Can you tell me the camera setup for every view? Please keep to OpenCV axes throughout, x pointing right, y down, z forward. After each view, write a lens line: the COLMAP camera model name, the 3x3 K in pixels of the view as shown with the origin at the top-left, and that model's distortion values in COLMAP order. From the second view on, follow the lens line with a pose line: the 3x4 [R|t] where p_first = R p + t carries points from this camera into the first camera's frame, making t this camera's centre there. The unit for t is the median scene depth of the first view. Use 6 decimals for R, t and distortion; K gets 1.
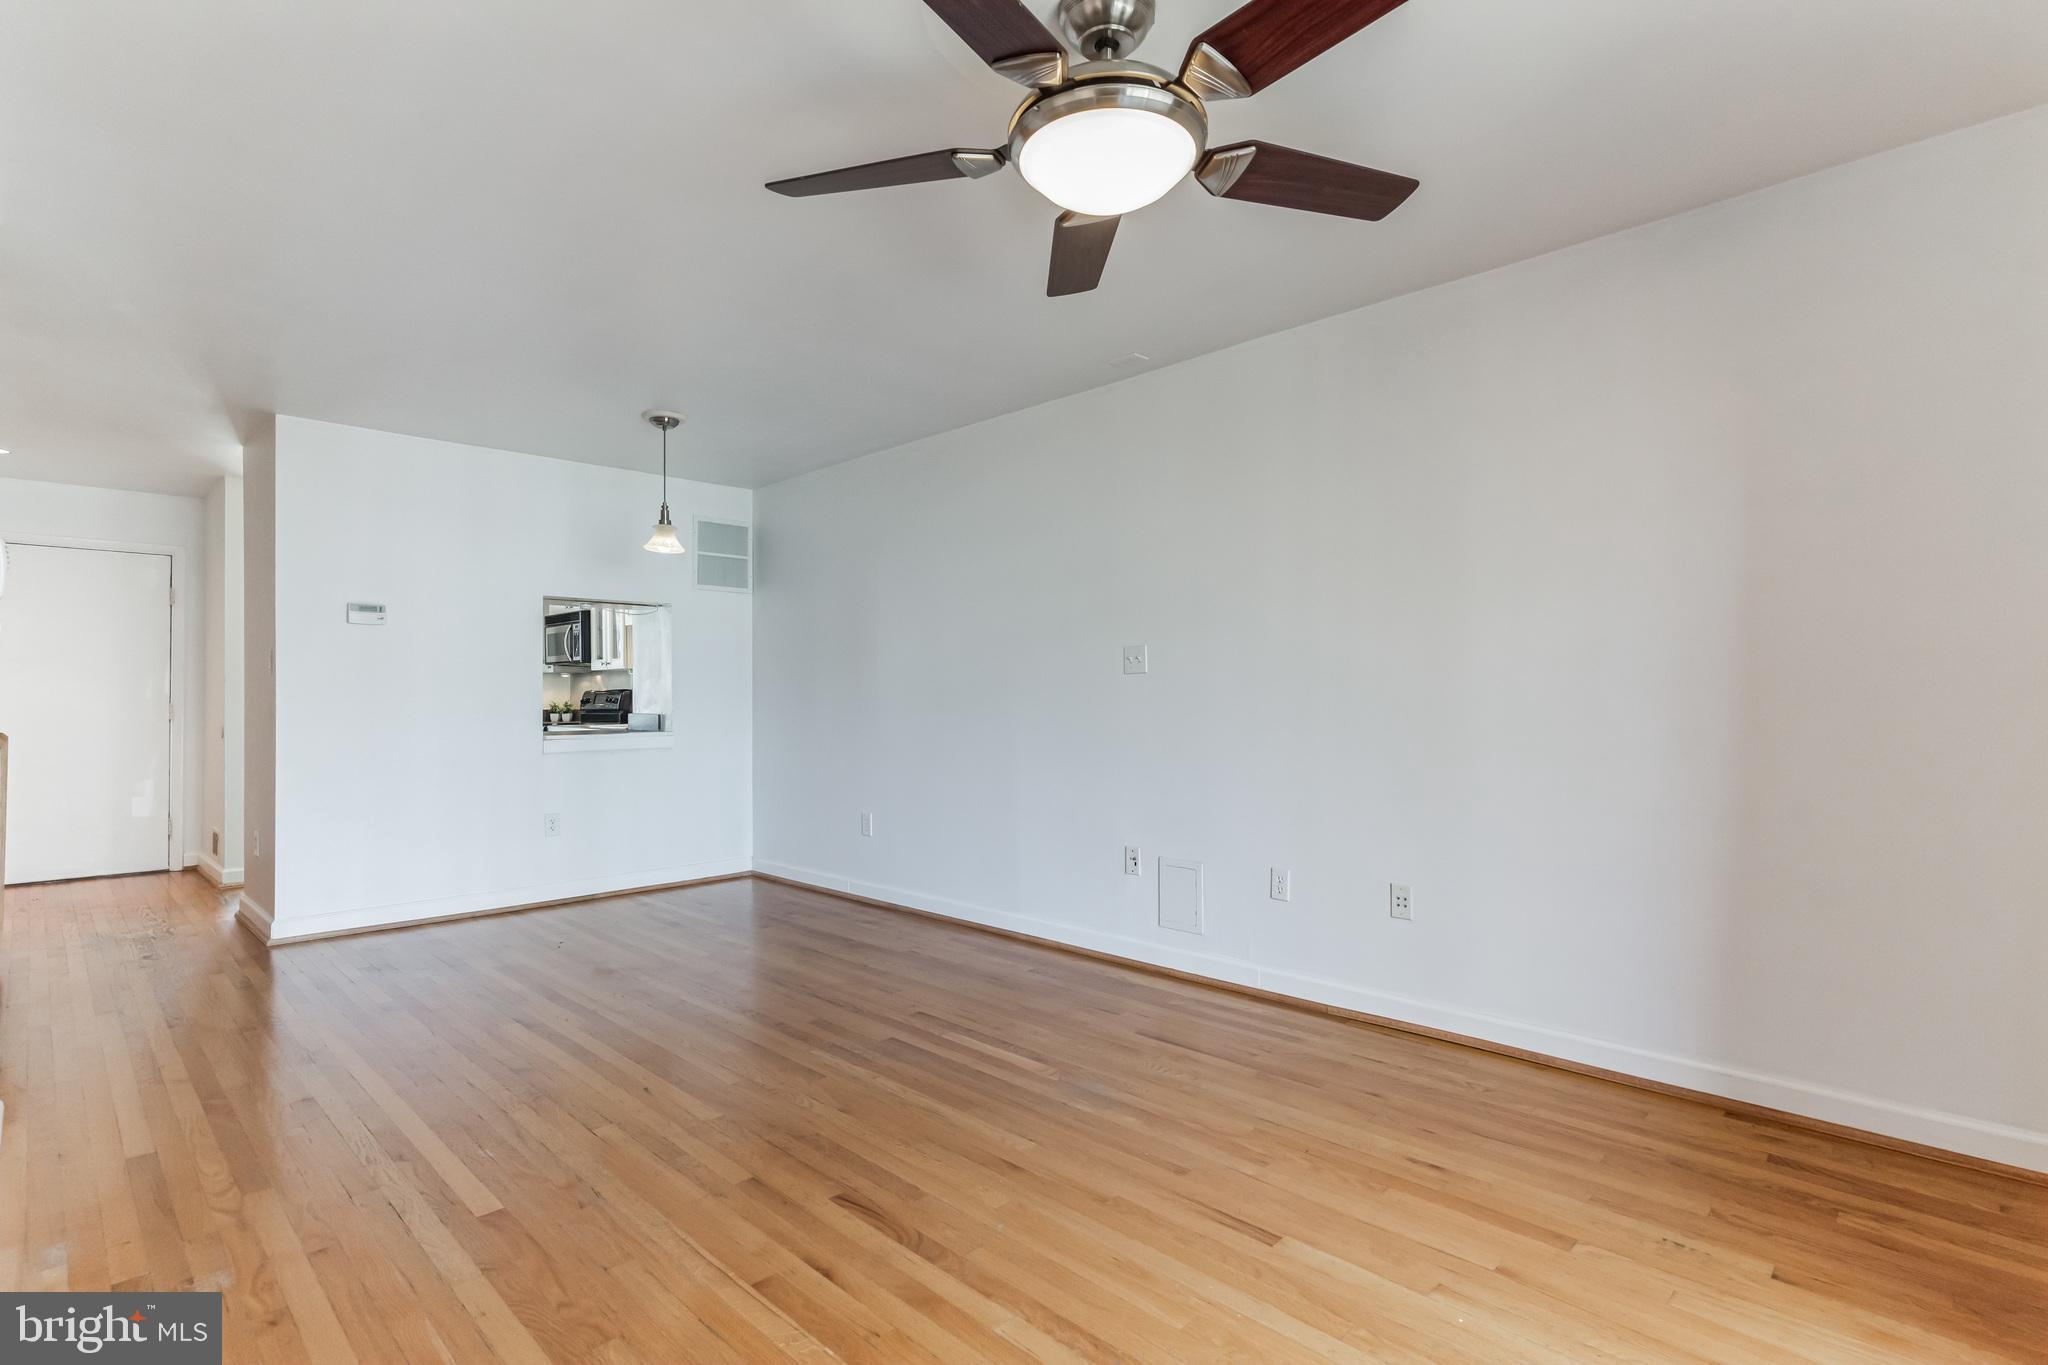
lens RADIAL K [[991.1, 0, 1022.4], [0, 991.1, 688.4], [0, 0, 1]] dist [-0.000283, 0.000306]
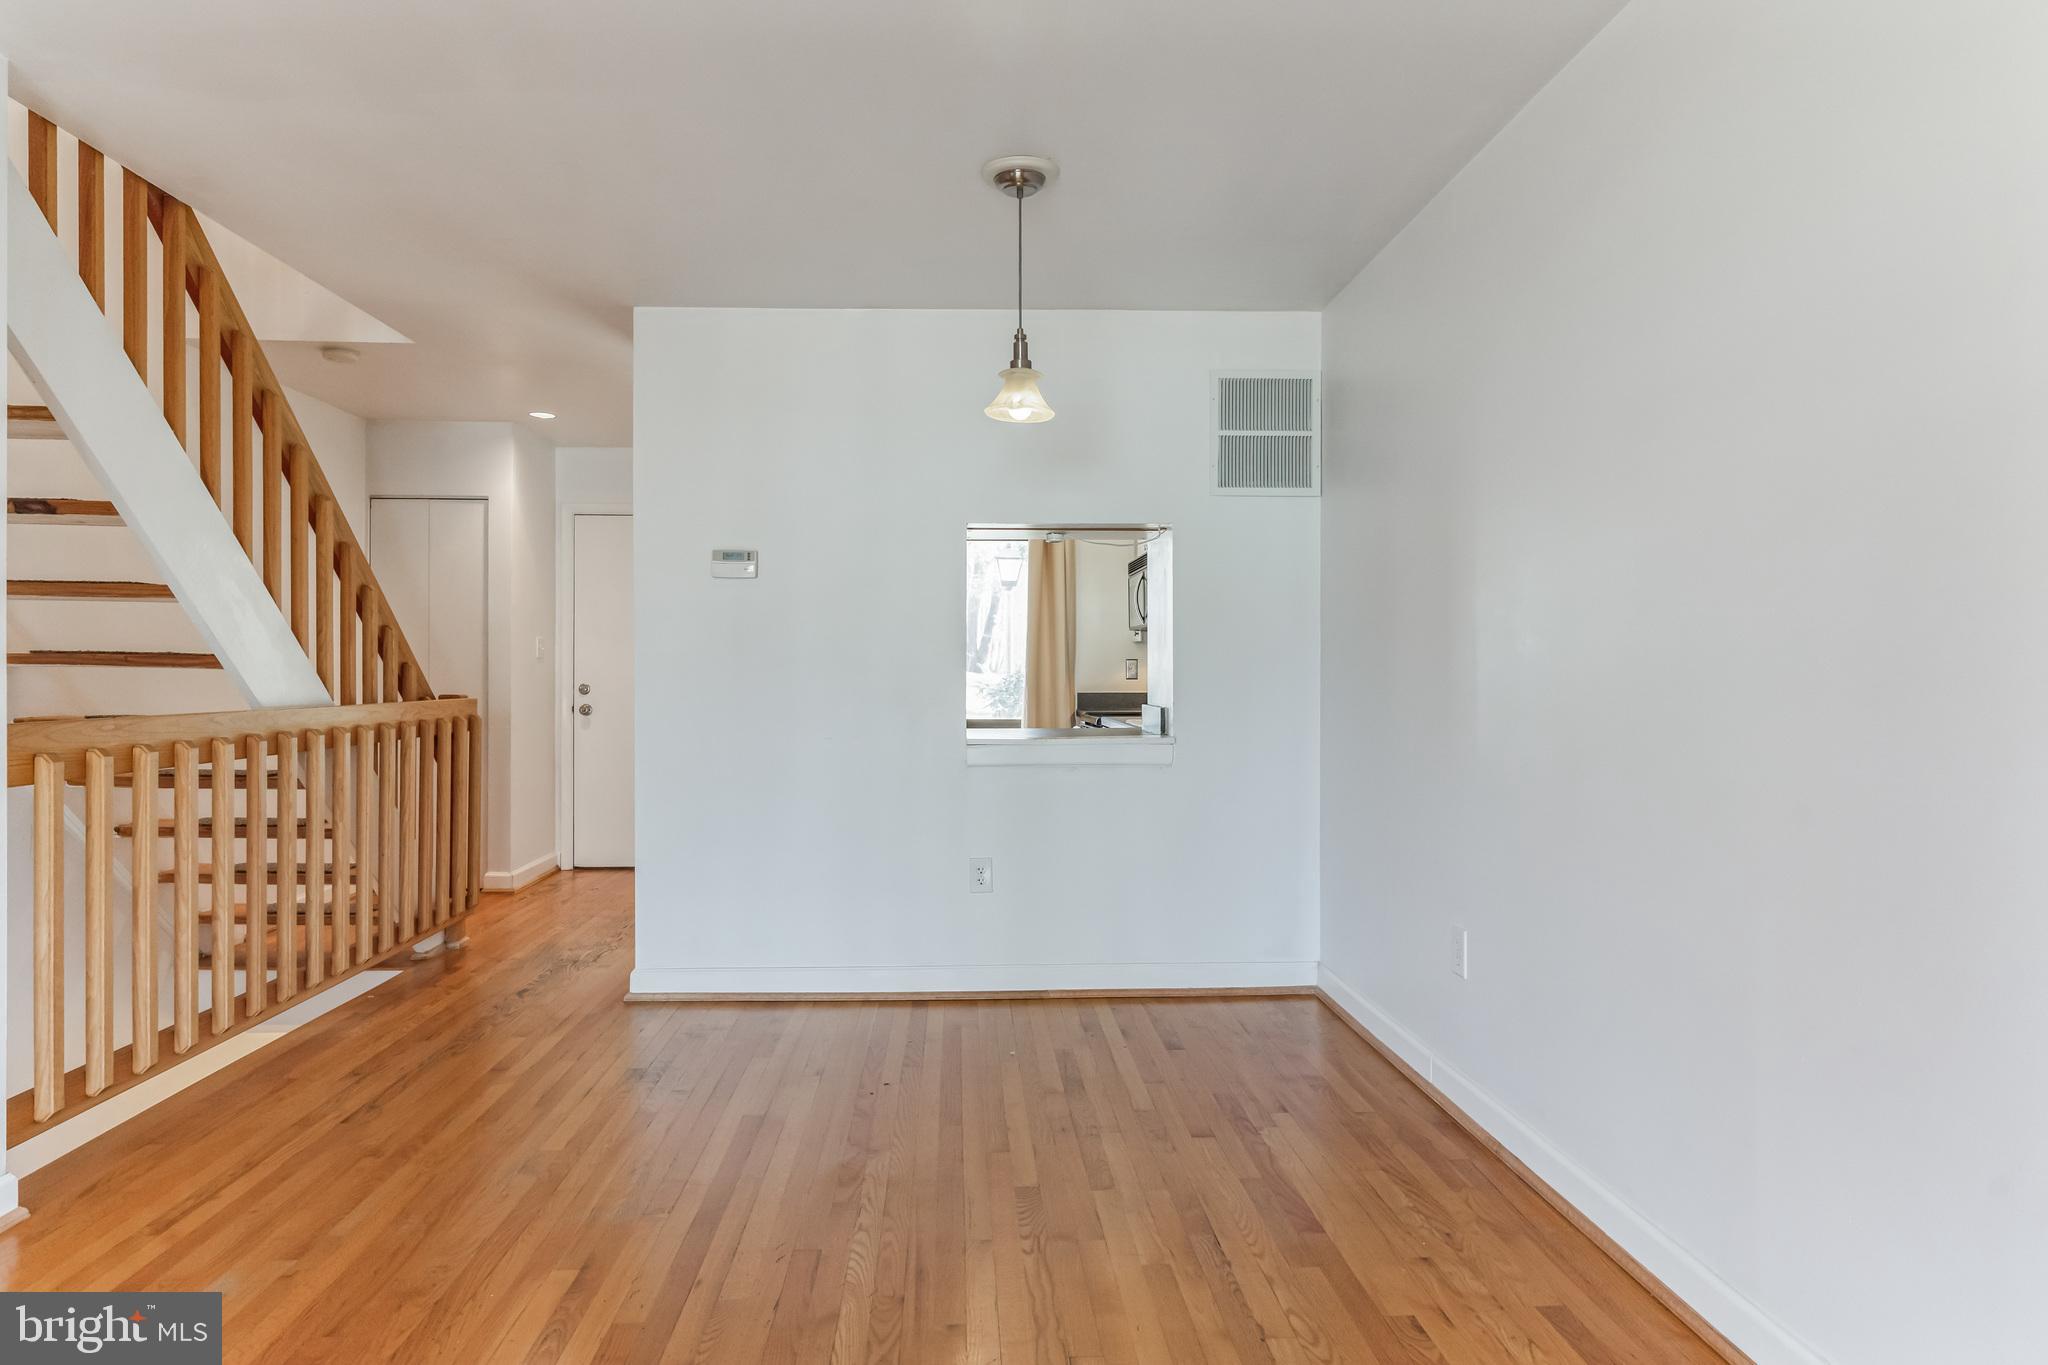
lens RADIAL K [[1217.3, 0, 1016.7], [0, 1217.3, 678.4], [0, 0, 1]] dist [0.002456, 0.000266]
pose [[0.729024, 0.006498, -0.684457, 0.099584], [0.002818, 0.999918, 0.012494, -0.001681], [0.684482, -0.011038, 0.728946, 0.495230]]
